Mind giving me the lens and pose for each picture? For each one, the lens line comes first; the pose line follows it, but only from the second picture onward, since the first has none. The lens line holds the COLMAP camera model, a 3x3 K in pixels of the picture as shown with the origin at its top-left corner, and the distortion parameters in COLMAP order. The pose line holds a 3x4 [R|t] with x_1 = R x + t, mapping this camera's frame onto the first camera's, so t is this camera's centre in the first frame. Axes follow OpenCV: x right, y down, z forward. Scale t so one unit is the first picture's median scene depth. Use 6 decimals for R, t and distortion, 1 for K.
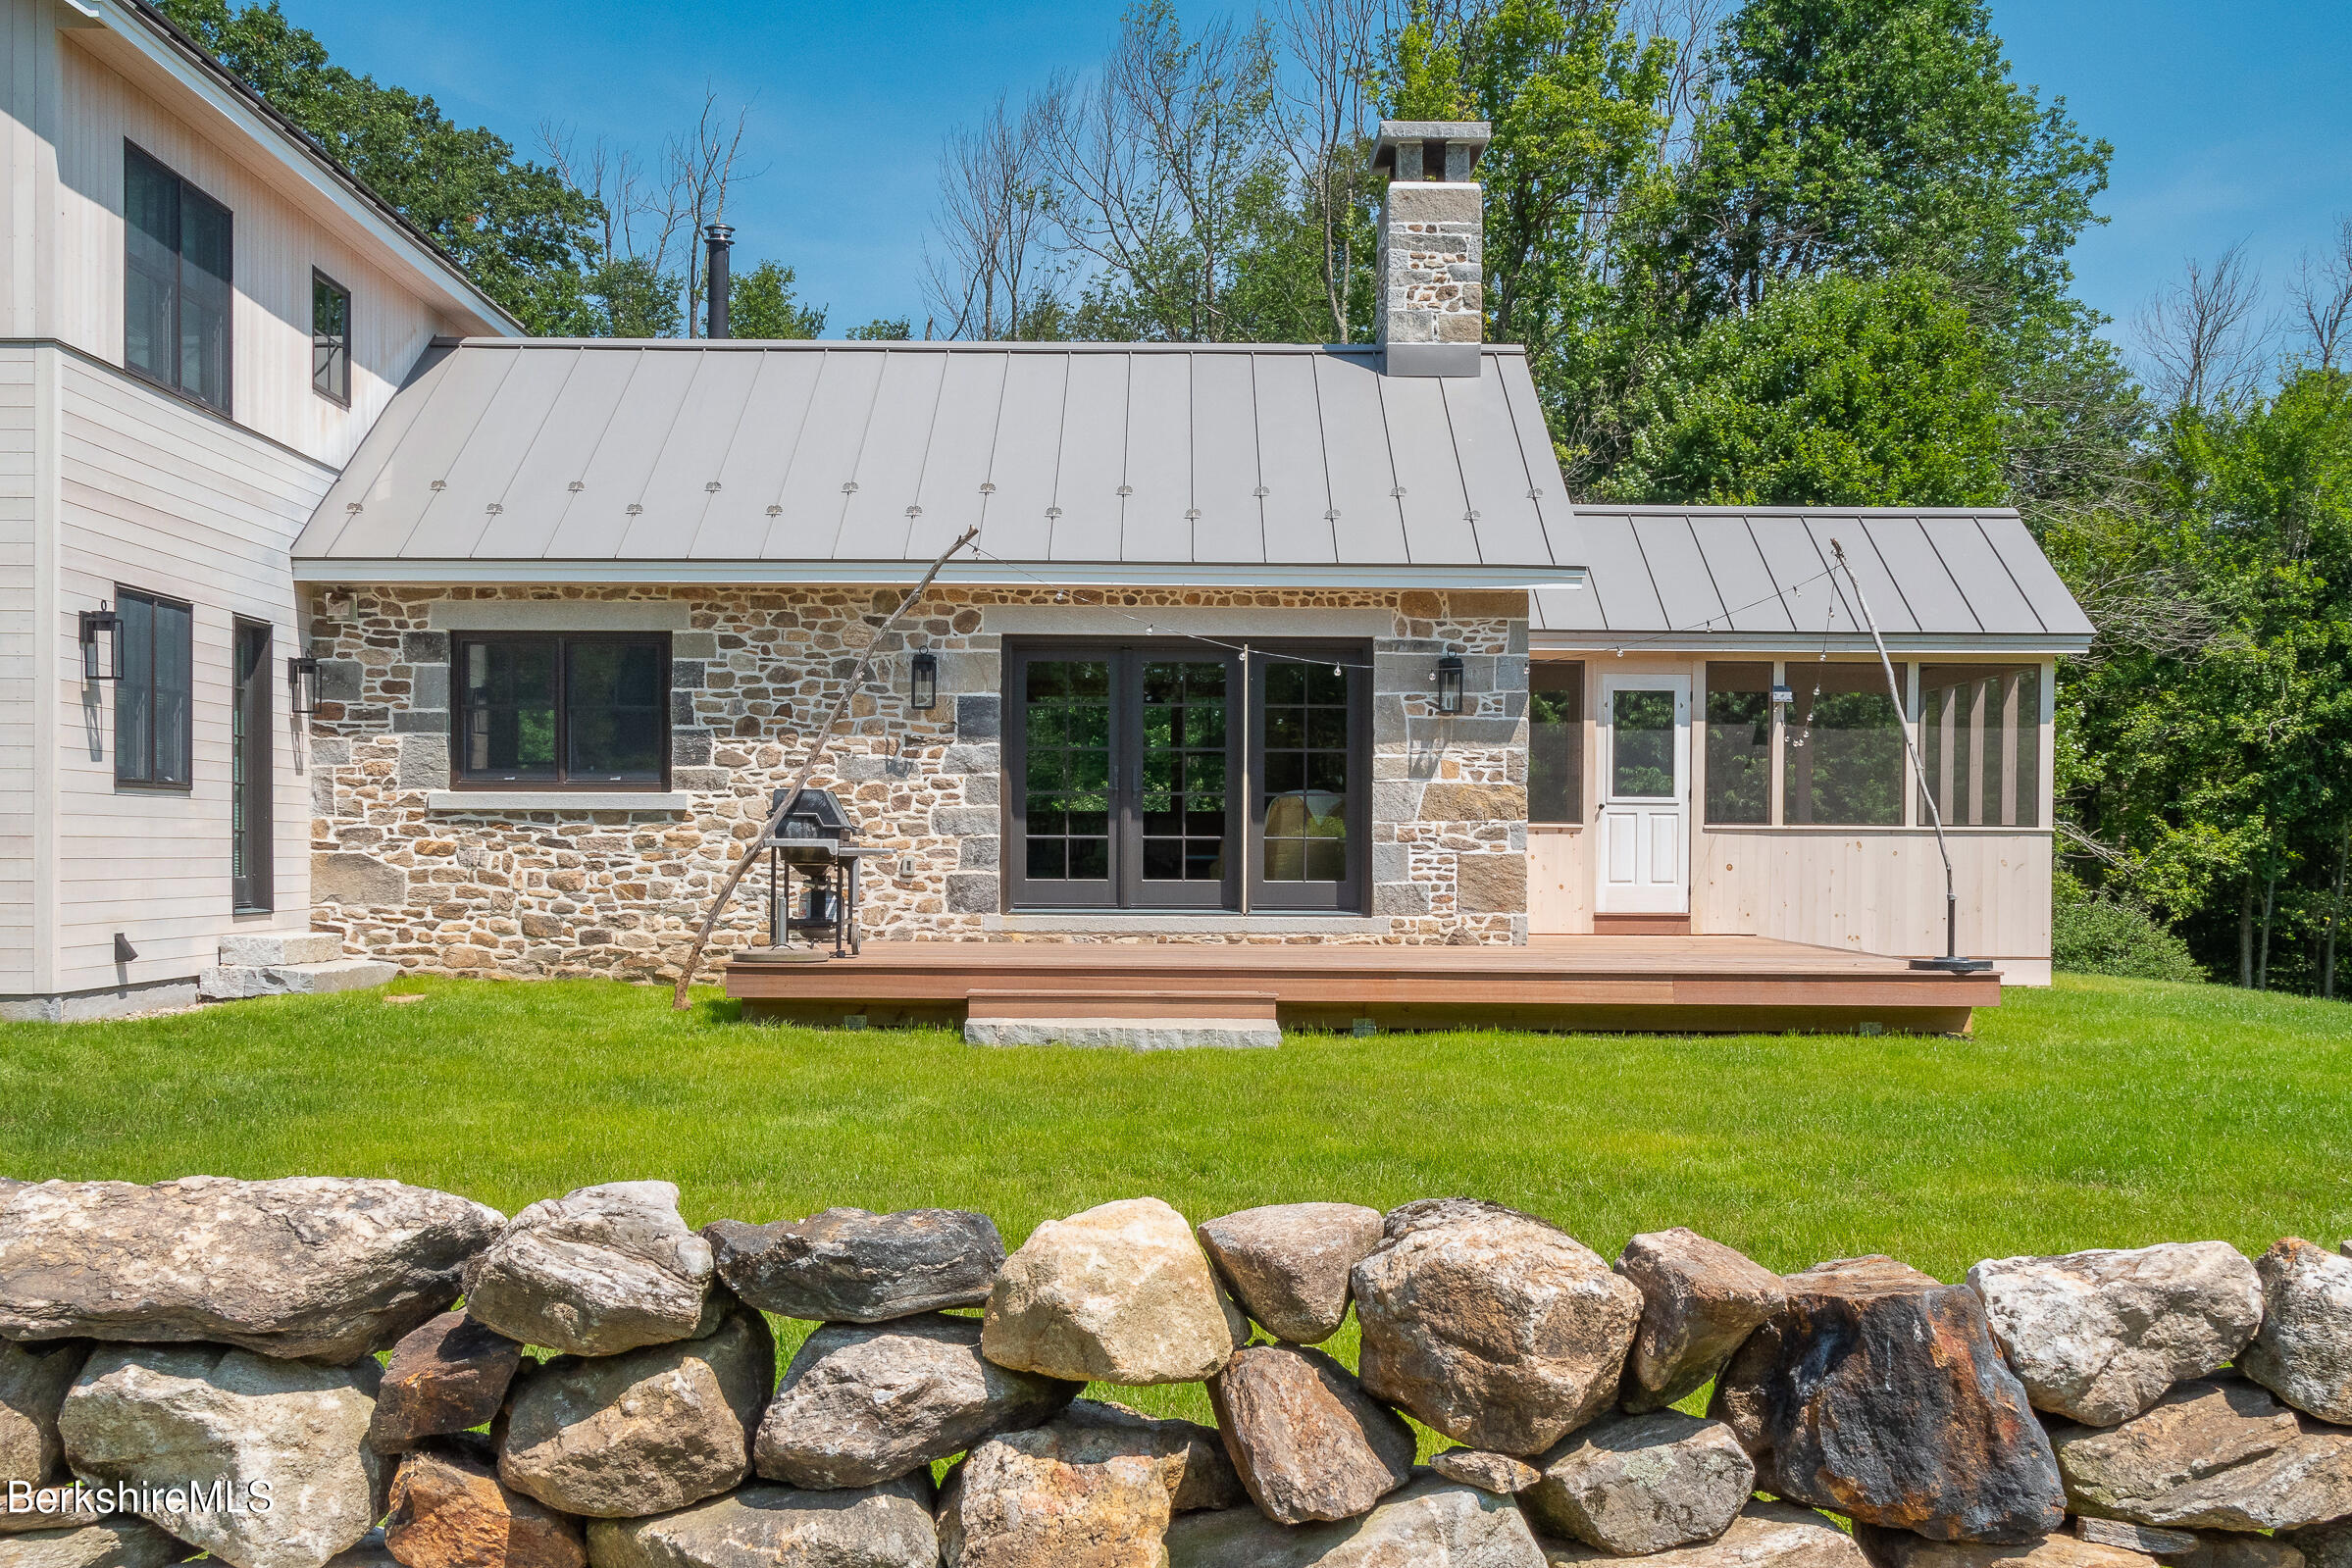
lens RADIAL K [[2762.3, 0, 1212.0], [0, 2762.3, 895.2], [0, 0, 1]] dist [-0.016938, 0.000000]
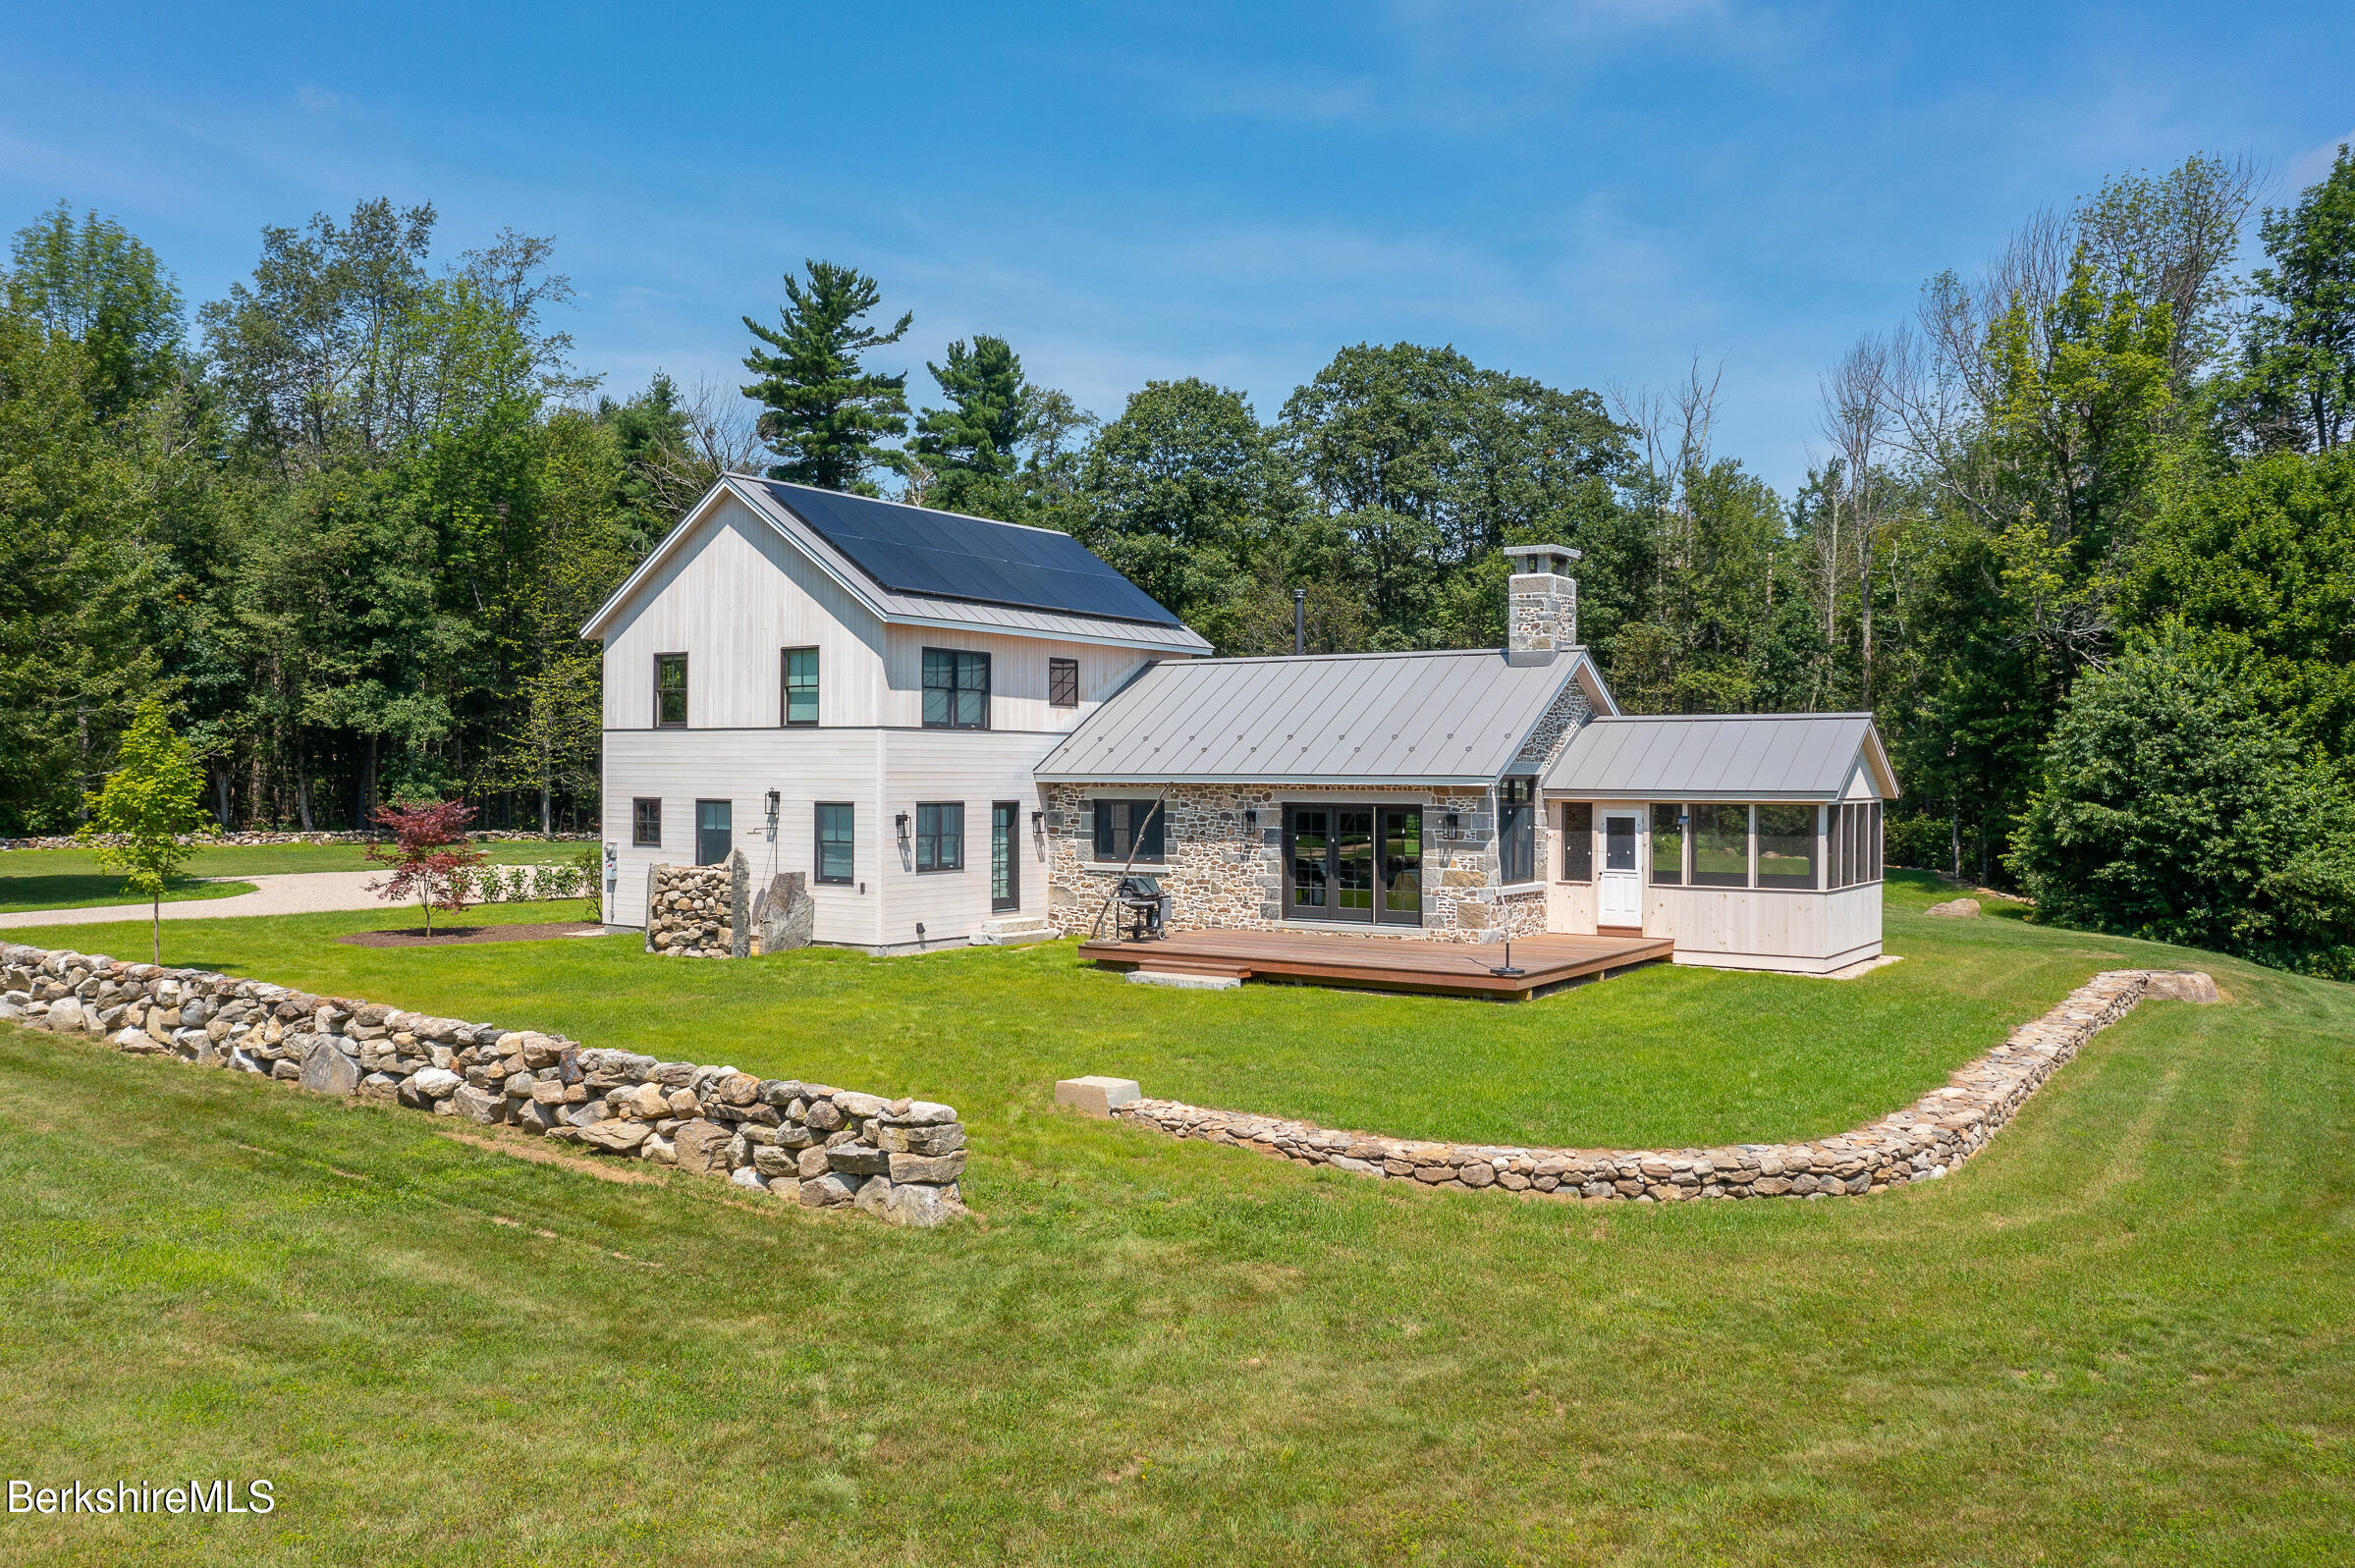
lens RADIAL K [[1921.7, 0, 1178.5], [0, 1921.7, 693.8], [0, 0, 1]] dist [-0.014577, 0.010712]
pose [[0.819457, -0.023917, -0.572642, 0.801408], [-0.007594, 0.998588, -0.052574, -0.100134], [0.573091, 0.047431, 0.818118, -0.405698]]
